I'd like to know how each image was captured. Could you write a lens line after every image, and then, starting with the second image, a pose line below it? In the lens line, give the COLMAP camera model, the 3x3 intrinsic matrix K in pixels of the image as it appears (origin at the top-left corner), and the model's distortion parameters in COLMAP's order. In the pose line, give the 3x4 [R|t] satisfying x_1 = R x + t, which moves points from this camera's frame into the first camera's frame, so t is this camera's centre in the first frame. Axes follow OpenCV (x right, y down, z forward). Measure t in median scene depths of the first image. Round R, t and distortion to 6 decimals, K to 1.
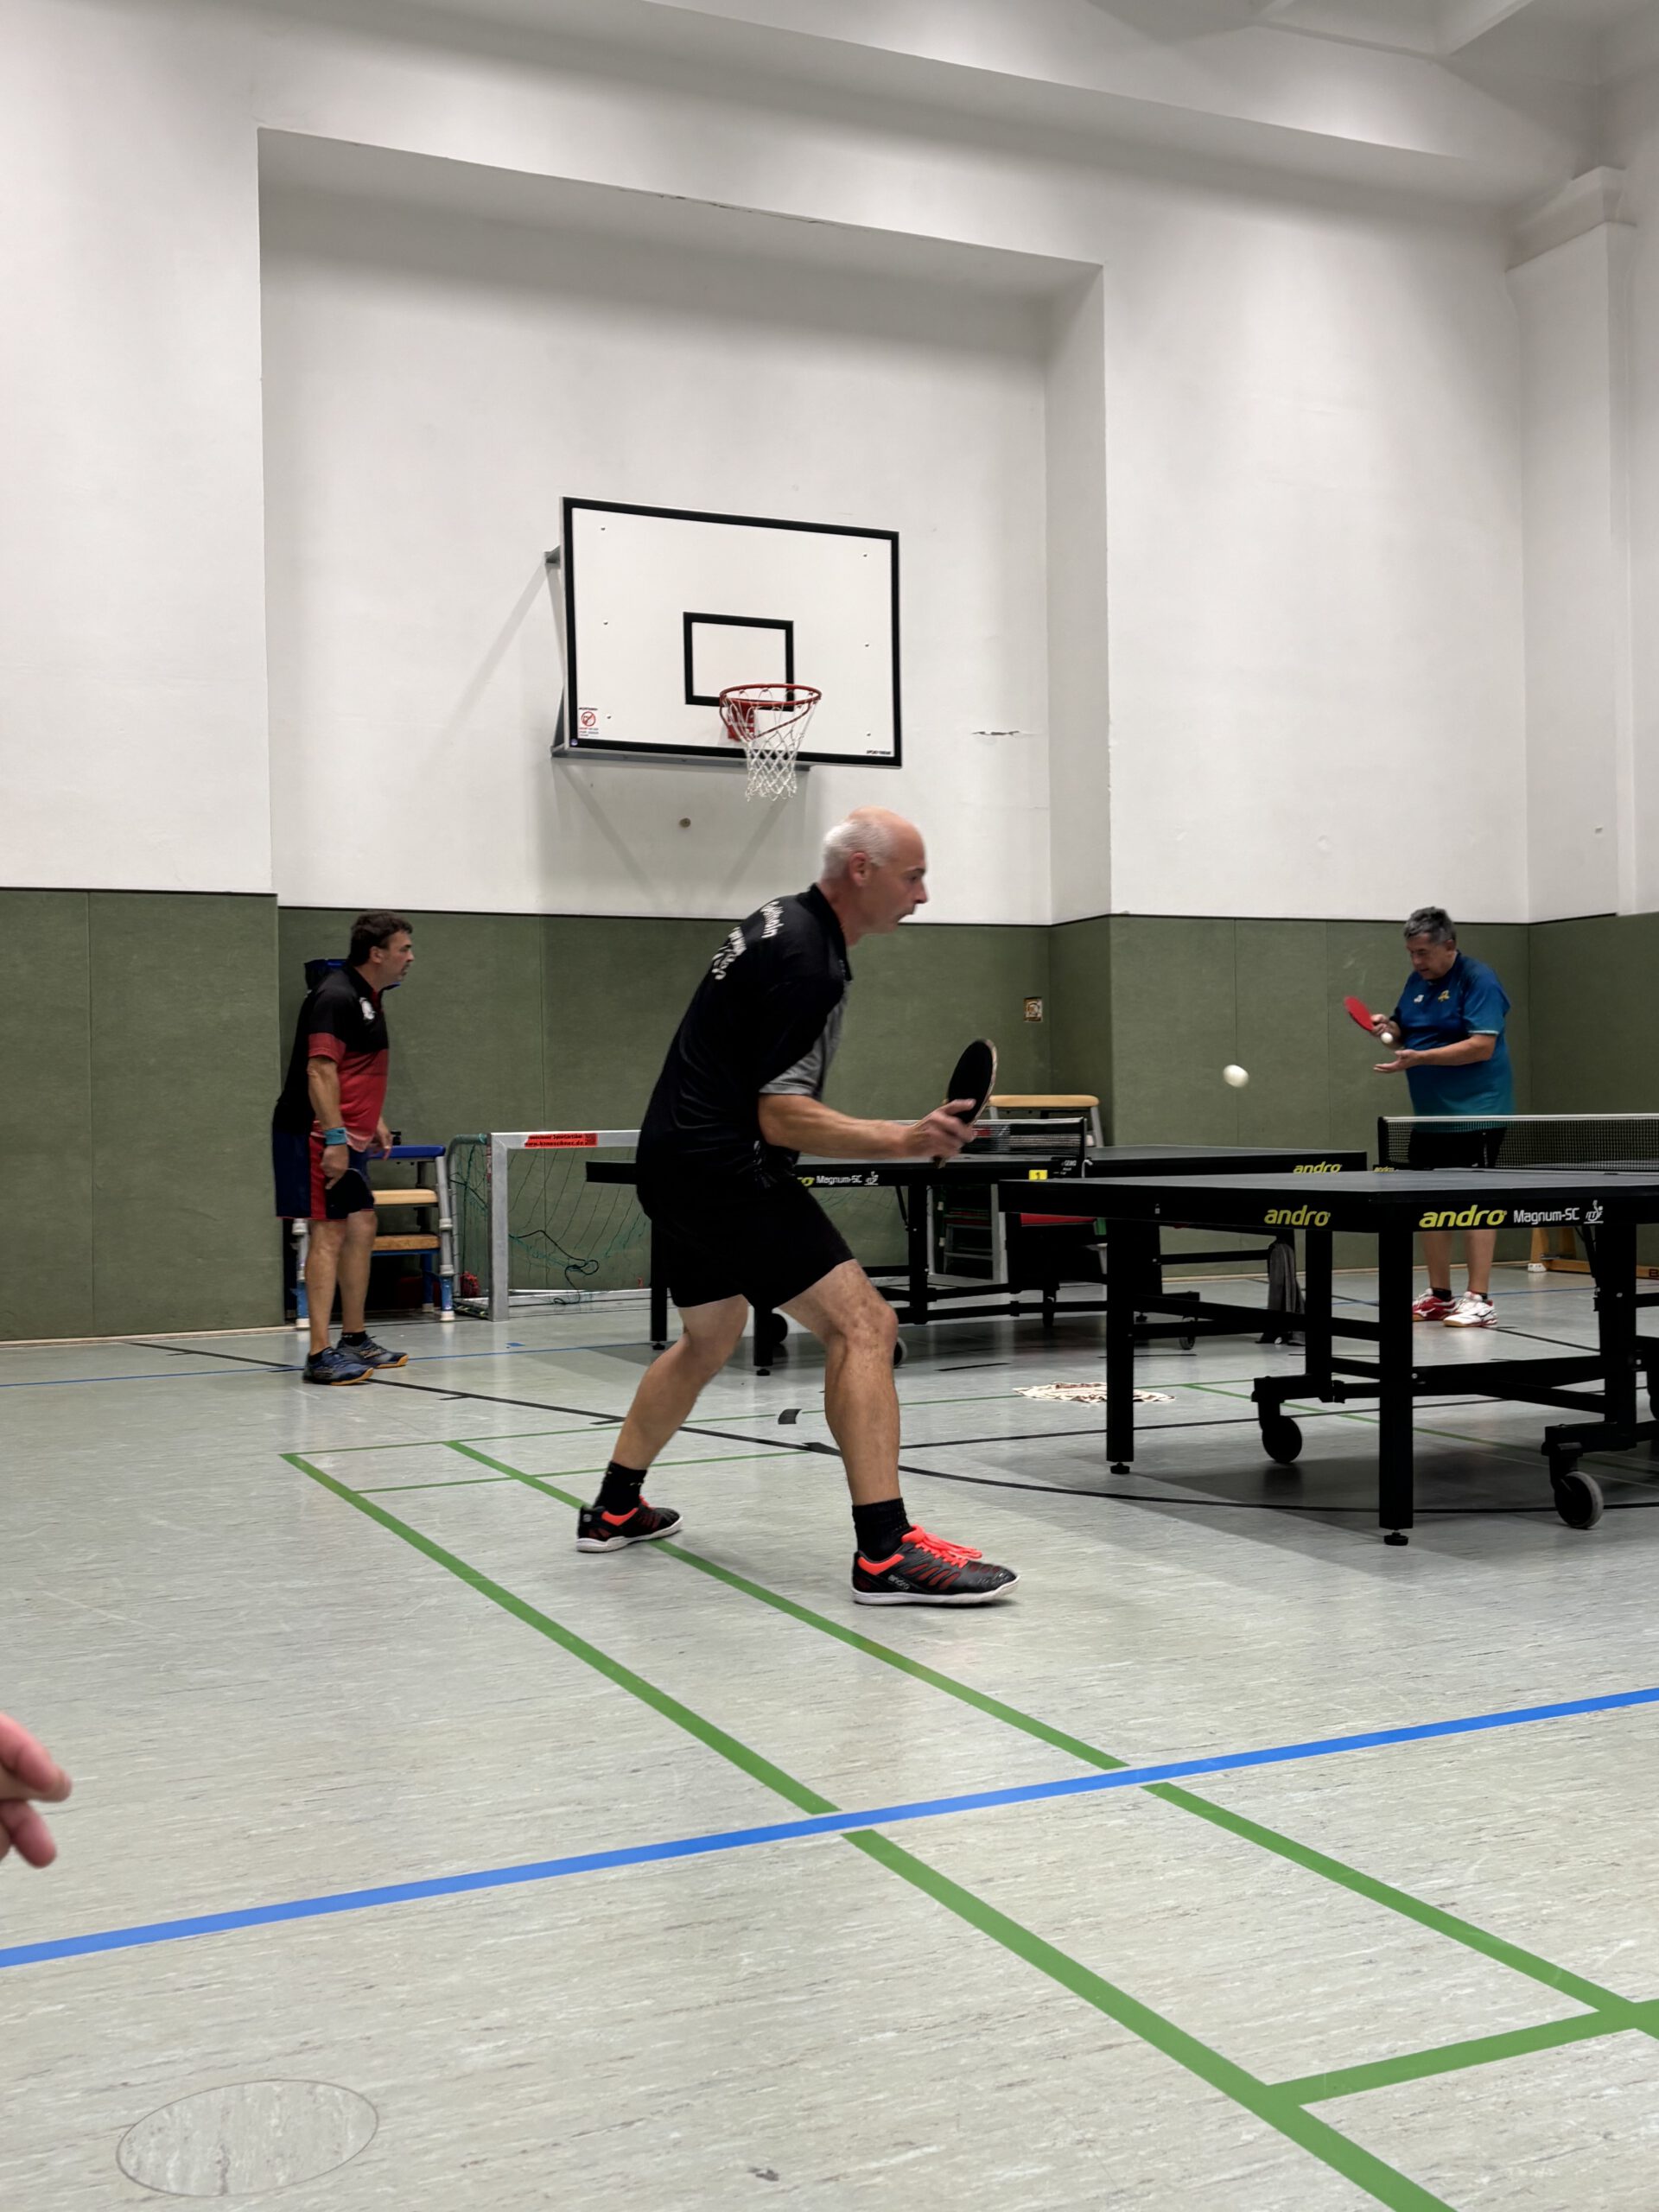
lens RADIAL K [[2237.6, 0, 836.9], [0, 2237.6, 1160.2], [0, 0, 1]] dist [0.009636, -0.000358]
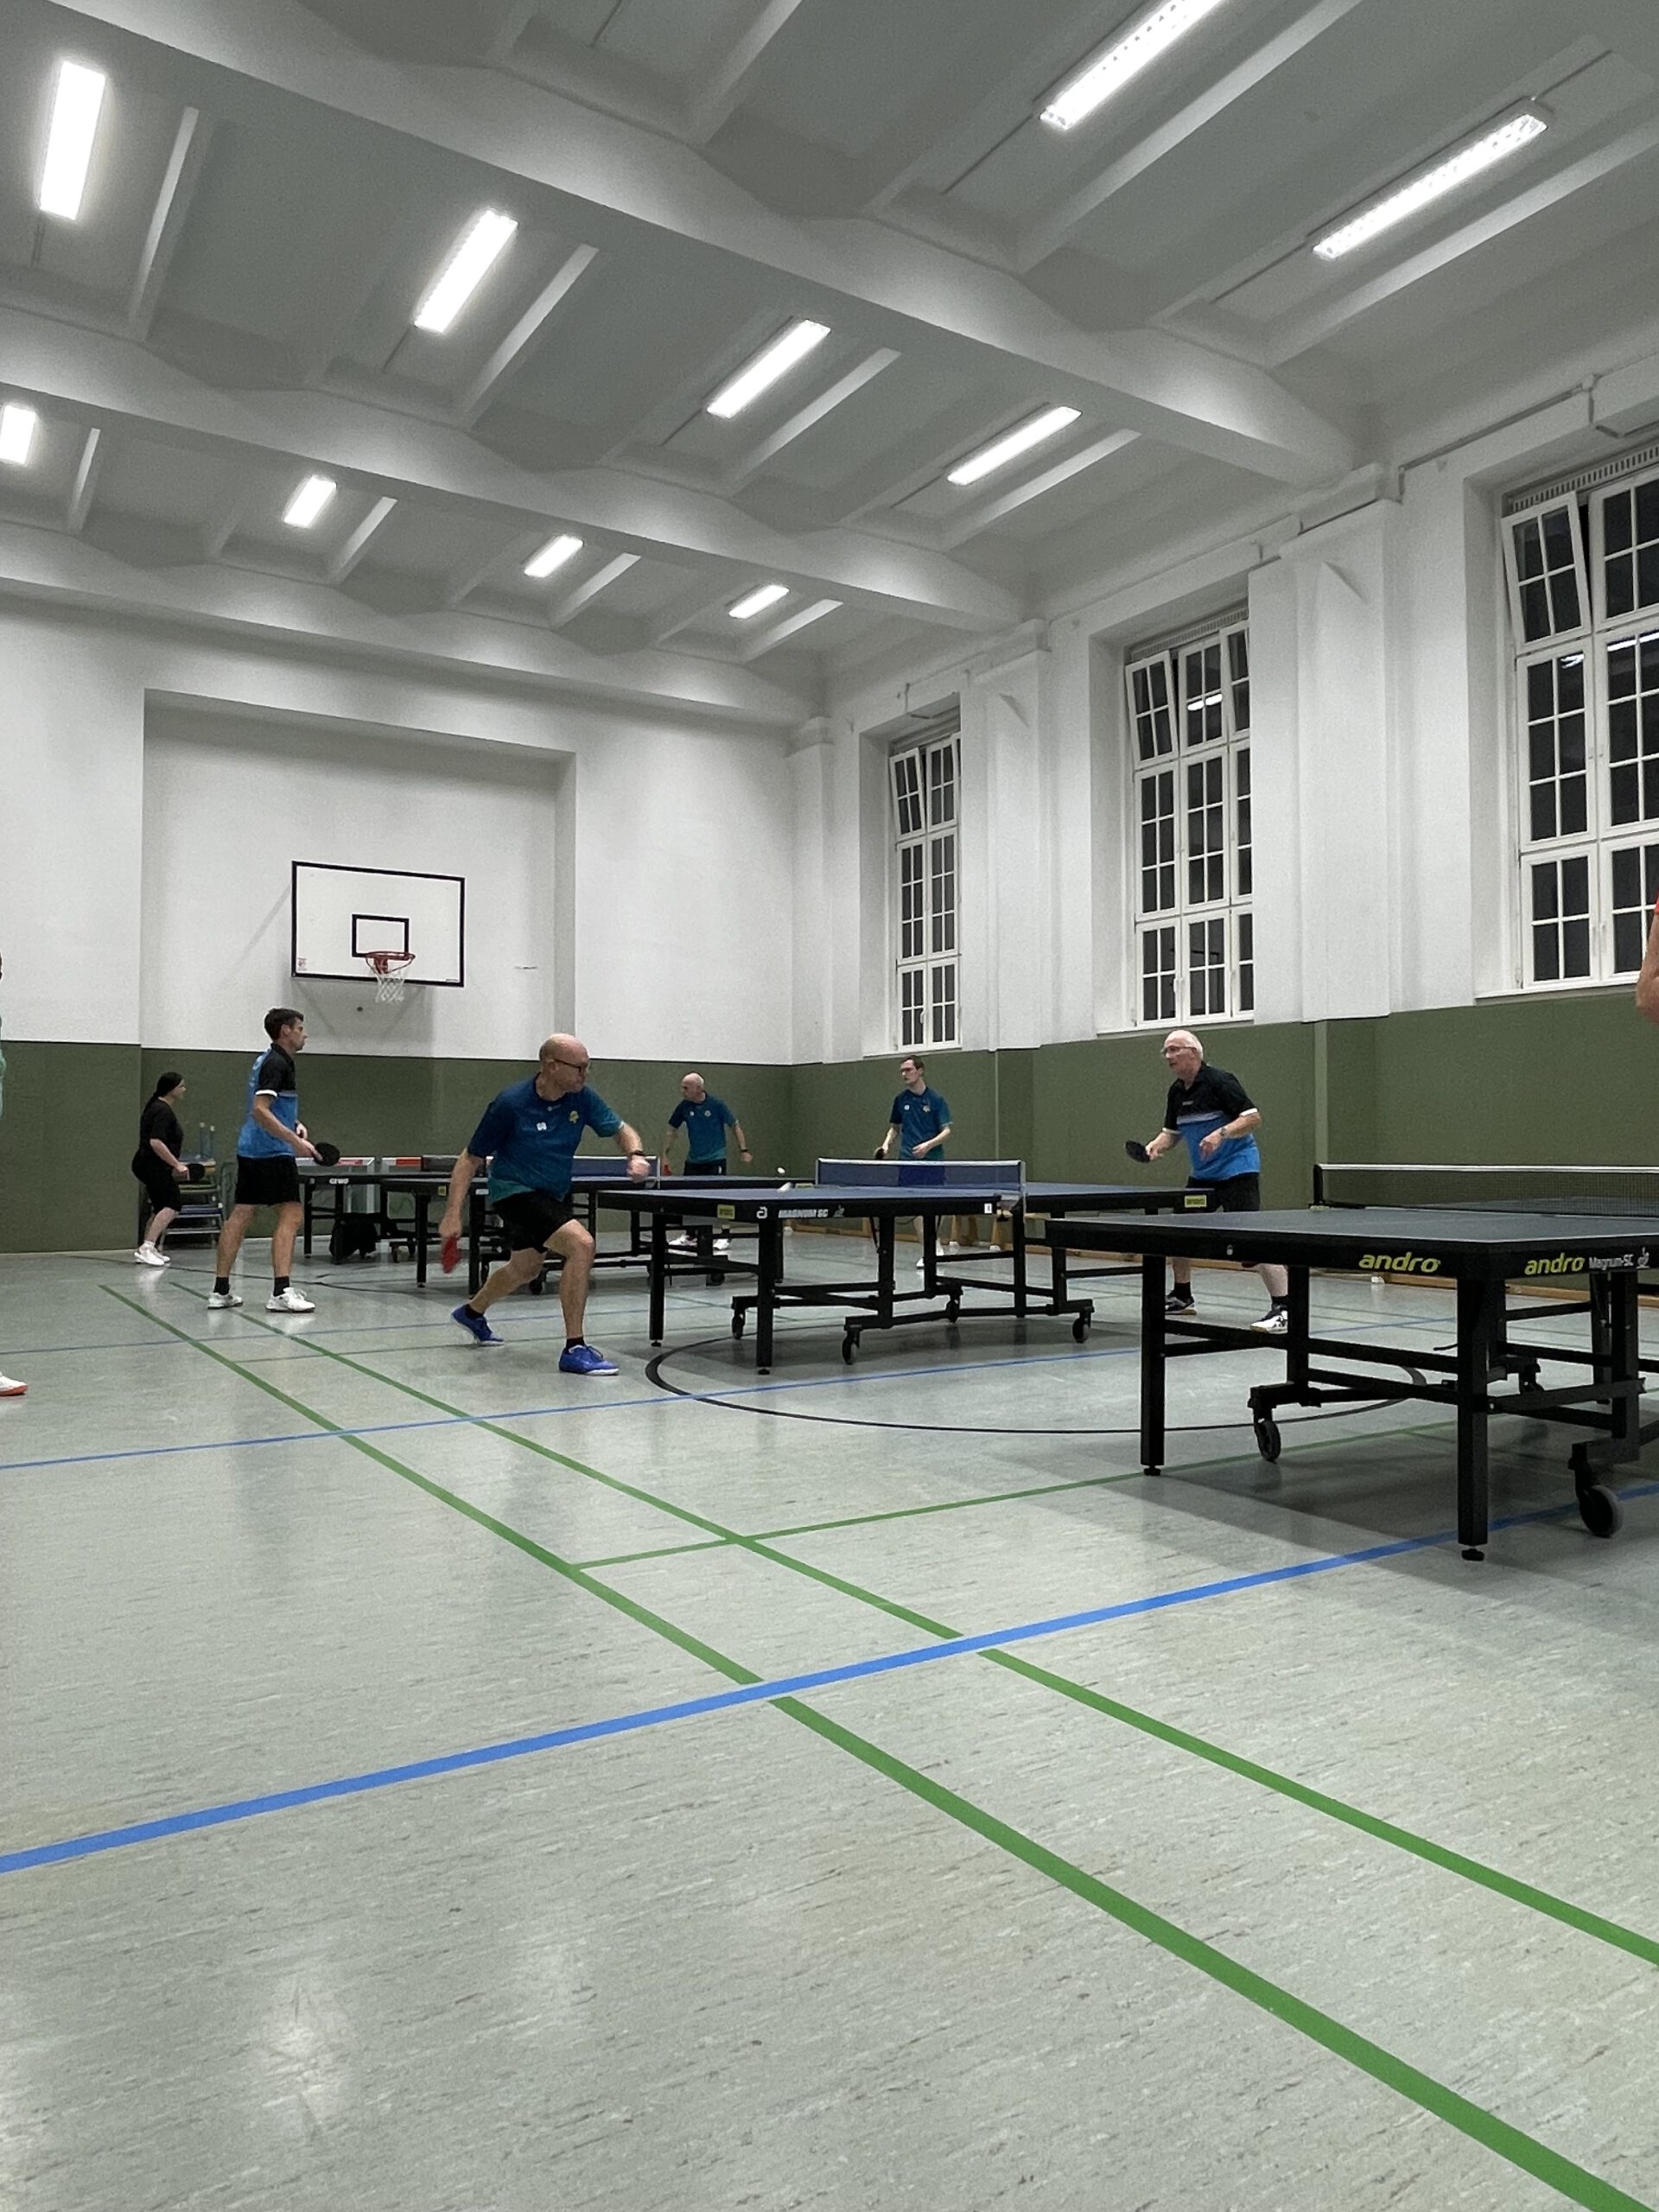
lens RADIAL K [[1516.8, 0, 857.2], [0, 1516.8, 1092.3], [0, 0, 1]] dist [0.001883, -0.000211]
pose [[0.989152, 0.021403, 0.145329, 0.189122], [-0.012421, 0.997972, -0.062436, 0.006538], [-0.146370, 0.059954, 0.987411, -0.452427]]
